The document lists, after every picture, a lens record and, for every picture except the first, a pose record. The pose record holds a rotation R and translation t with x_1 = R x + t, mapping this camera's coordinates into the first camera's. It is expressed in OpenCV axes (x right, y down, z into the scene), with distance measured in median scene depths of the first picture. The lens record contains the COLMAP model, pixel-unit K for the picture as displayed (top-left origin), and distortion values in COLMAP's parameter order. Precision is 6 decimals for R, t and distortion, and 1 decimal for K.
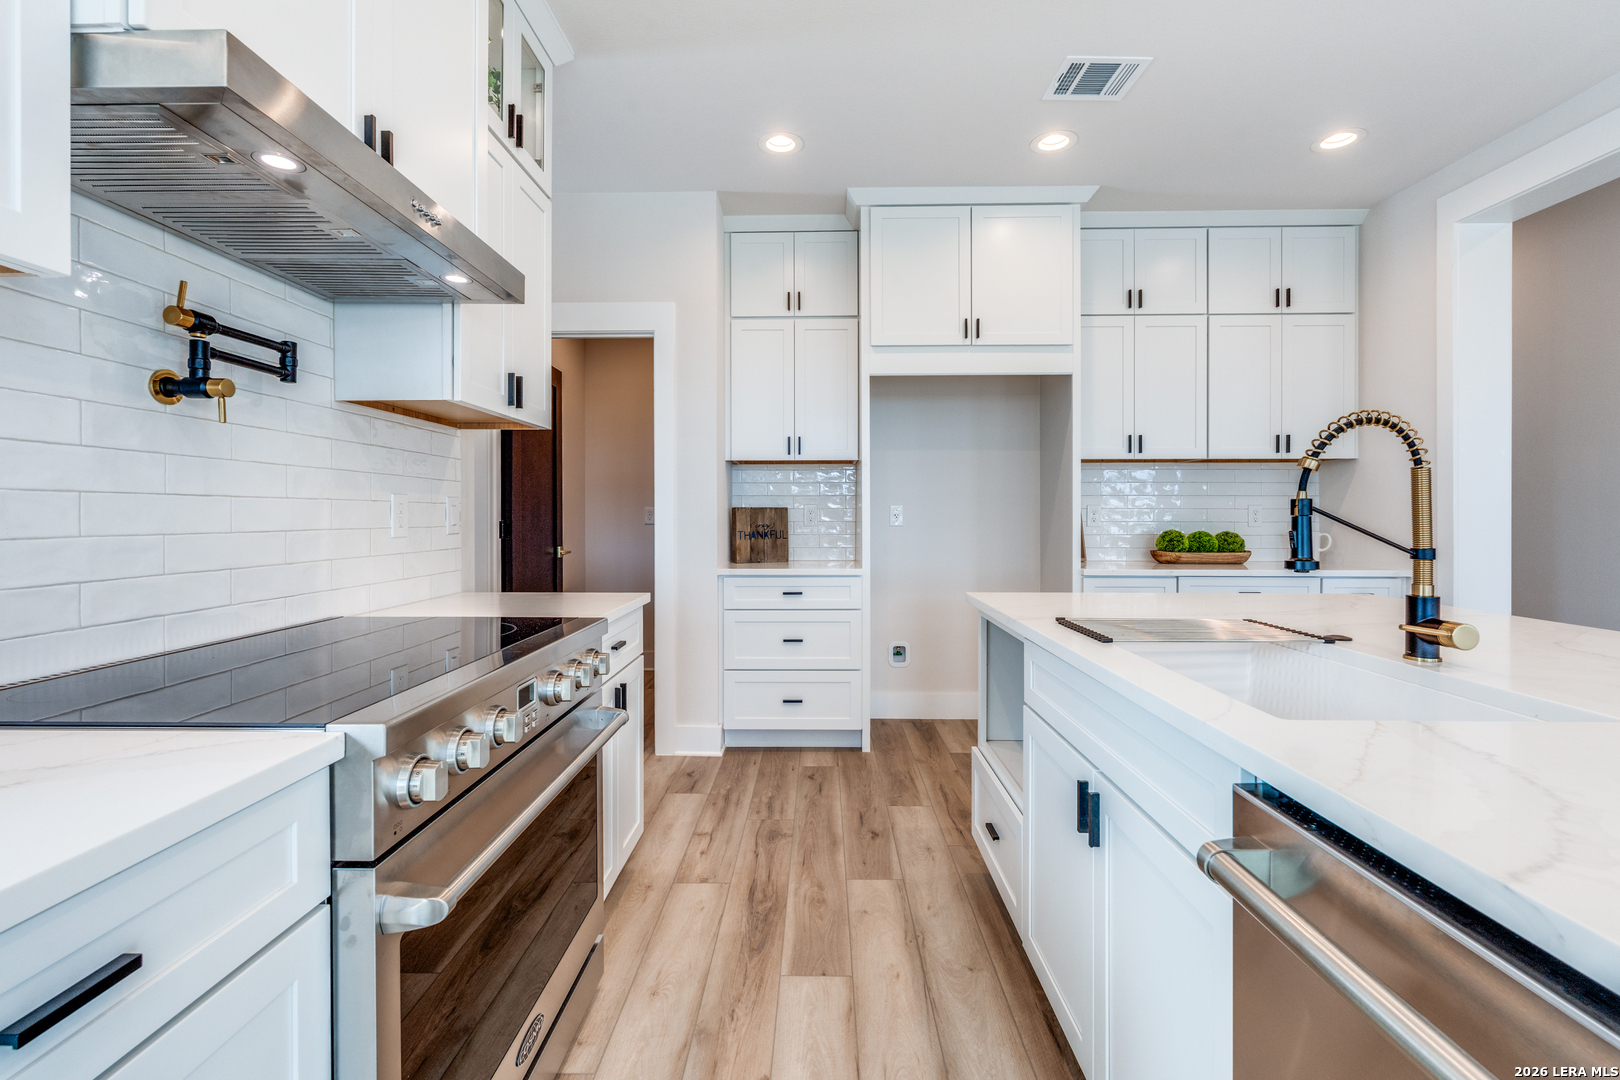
lens RADIAL K [[721.5, 0, 808.6], [0, 721.5, 522.0], [0, 0, 1]] dist [-0.004892, 0.000792]
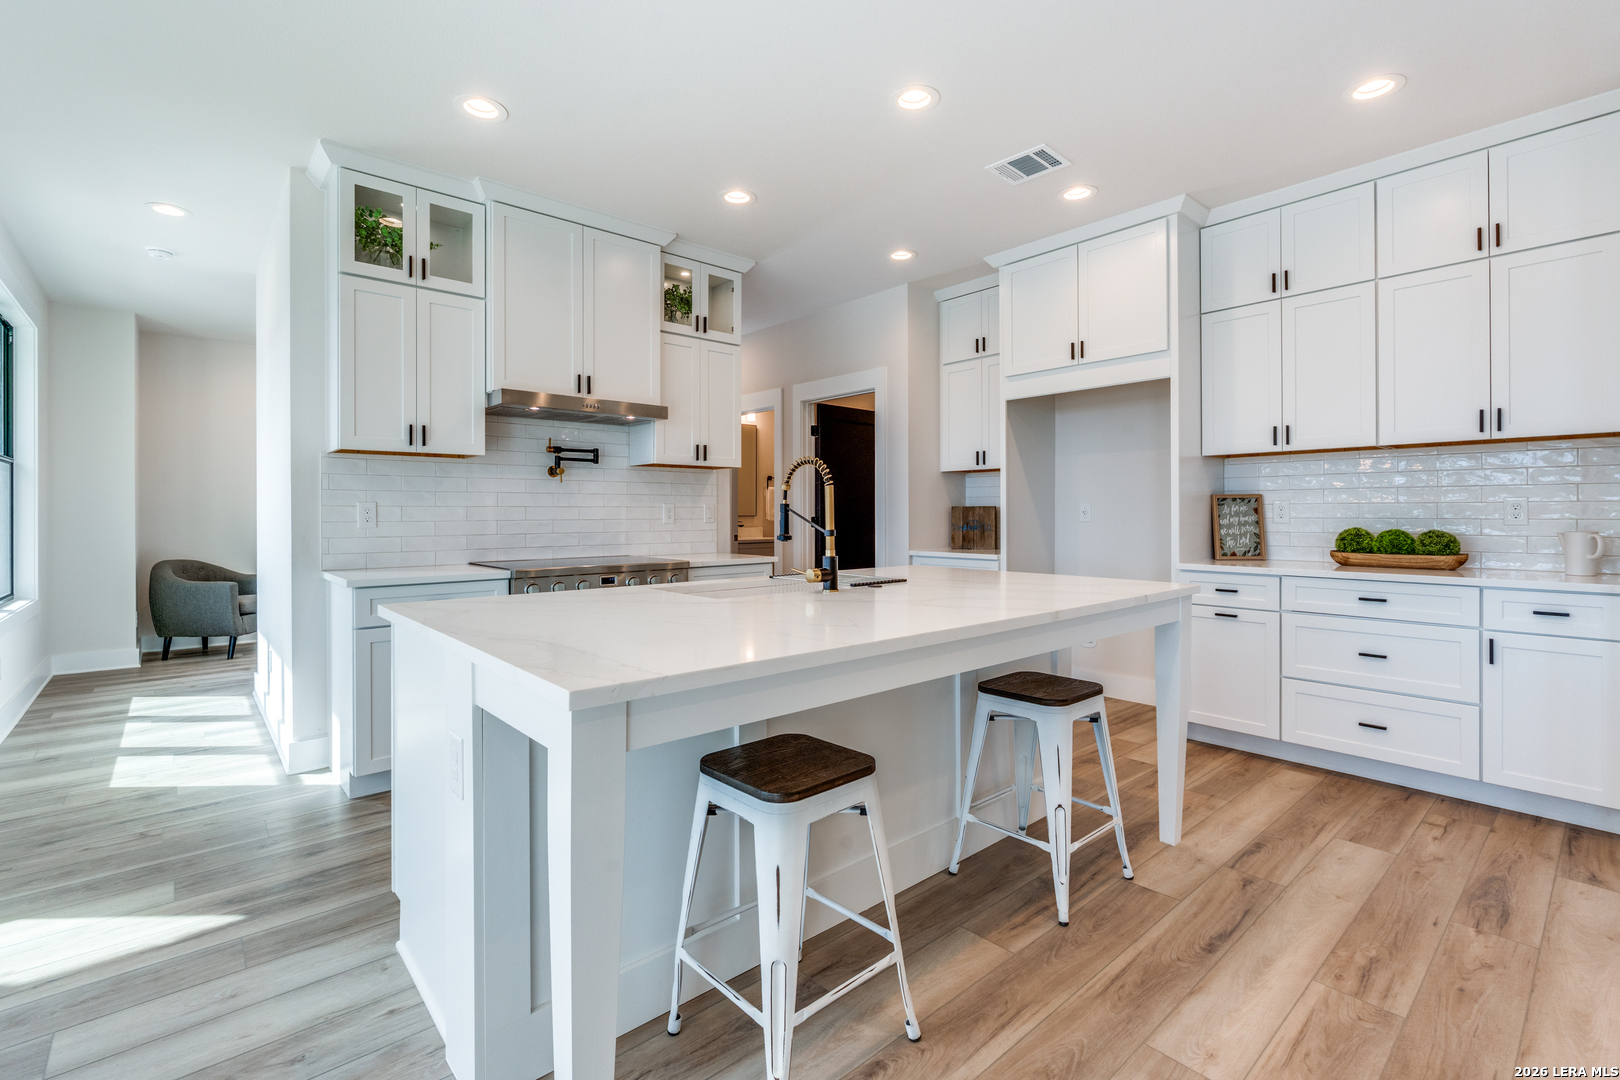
lens RADIAL K [[721.5, 0, 819.3], [0, 721.5, 532.2], [0, 0, 1]] dist [-0.004892, 0.000792]
pose [[0.676018, 0.017149, -0.736685, 0.746529], [-0.003703, 0.999796, 0.019876, 0.001717], [0.736876, -0.010708, 0.675944, -0.084014]]
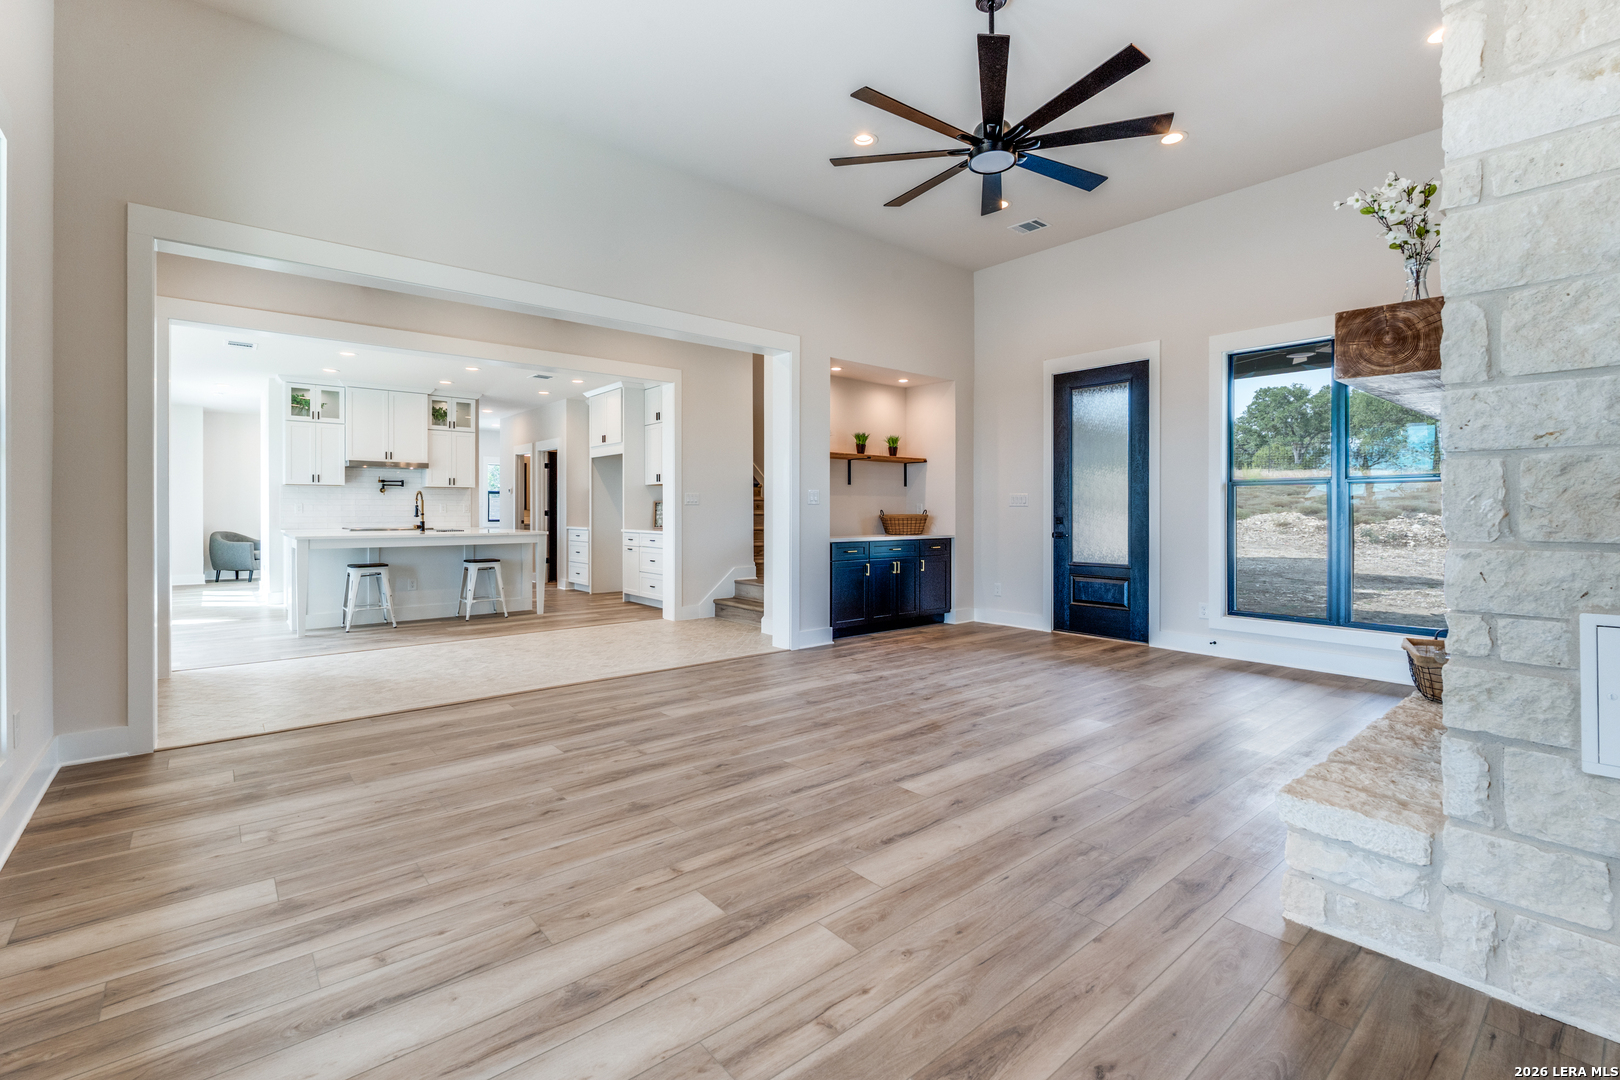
lens RADIAL K [[721.5, 0, 824.8], [0, 721.5, 535.4], [0, 0, 1]] dist [-0.004892, 0.000792]
pose [[0.661227, 0.027111, -0.749696, 2.600987], [-0.007831, 0.999542, 0.029238, 0.006369], [0.750145, -0.013462, 0.661136, -0.157462]]
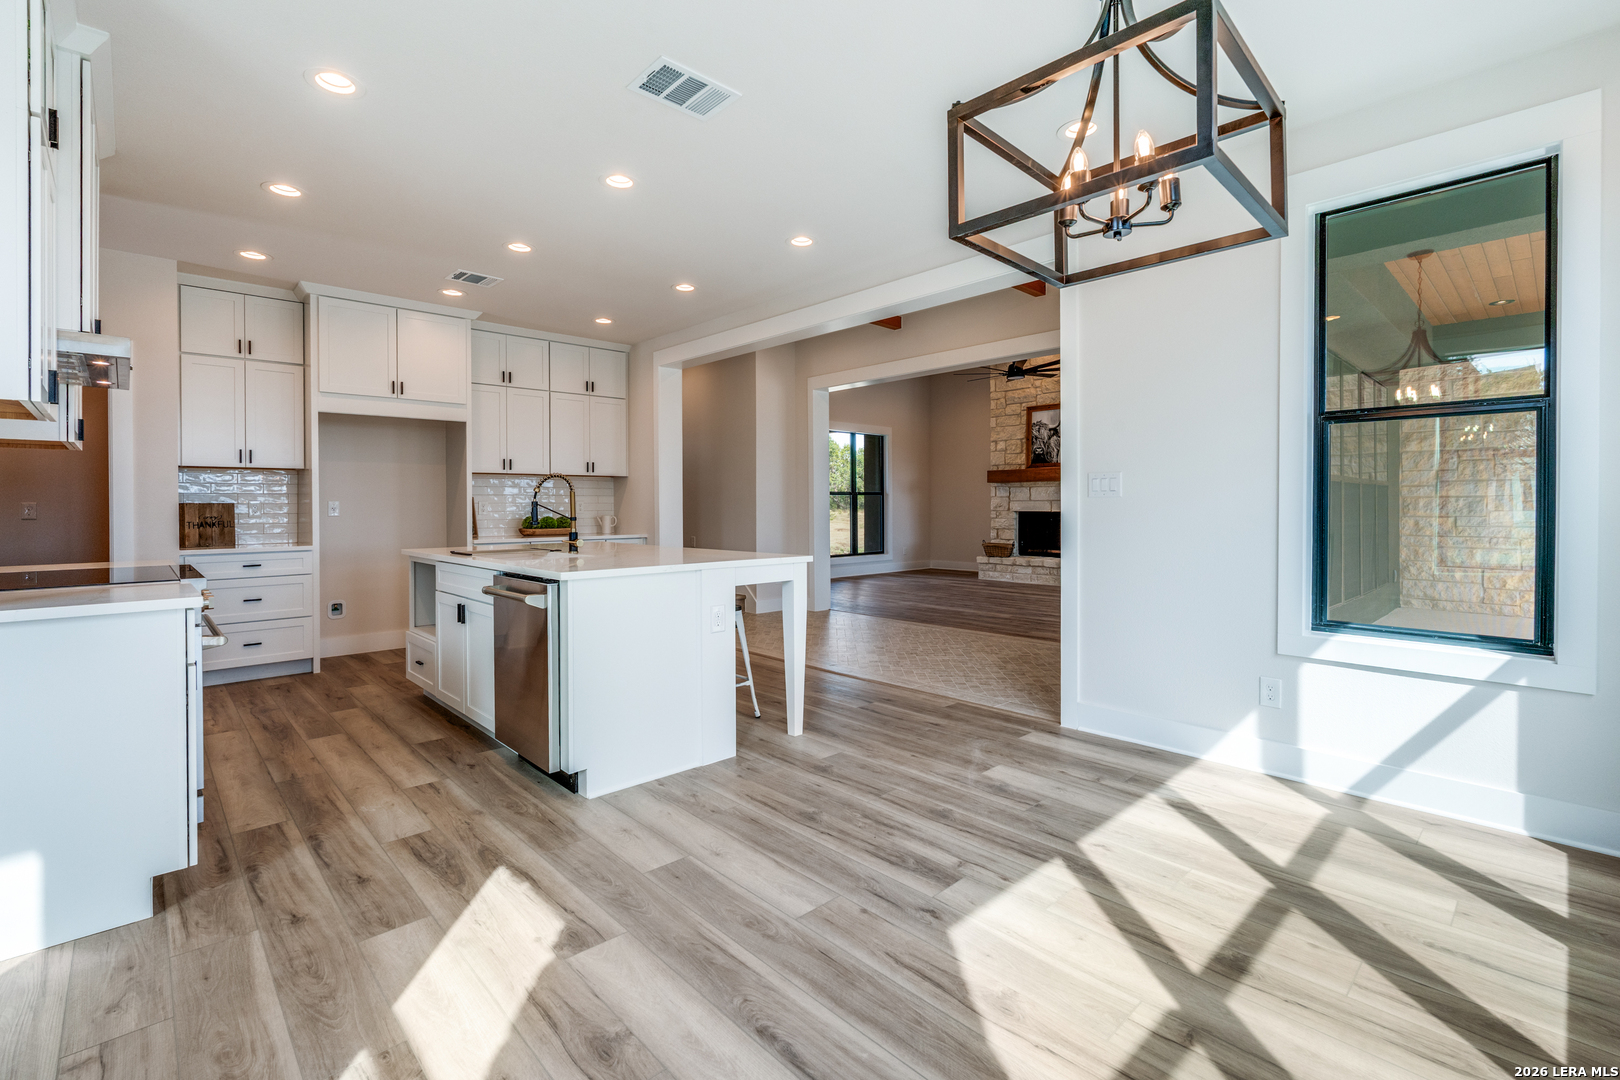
lens RADIAL K [[721.5, 0, 821.5], [0, 721.5, 501.0], [0, 0, 1]] dist [-0.004892, 0.000792]
pose [[0.708871, 0.000373, 0.705338, -0.204601], [0.014574, 0.999779, -0.015175, 0.011394], [-0.705187, 0.021037, 0.708709, -0.683437]]
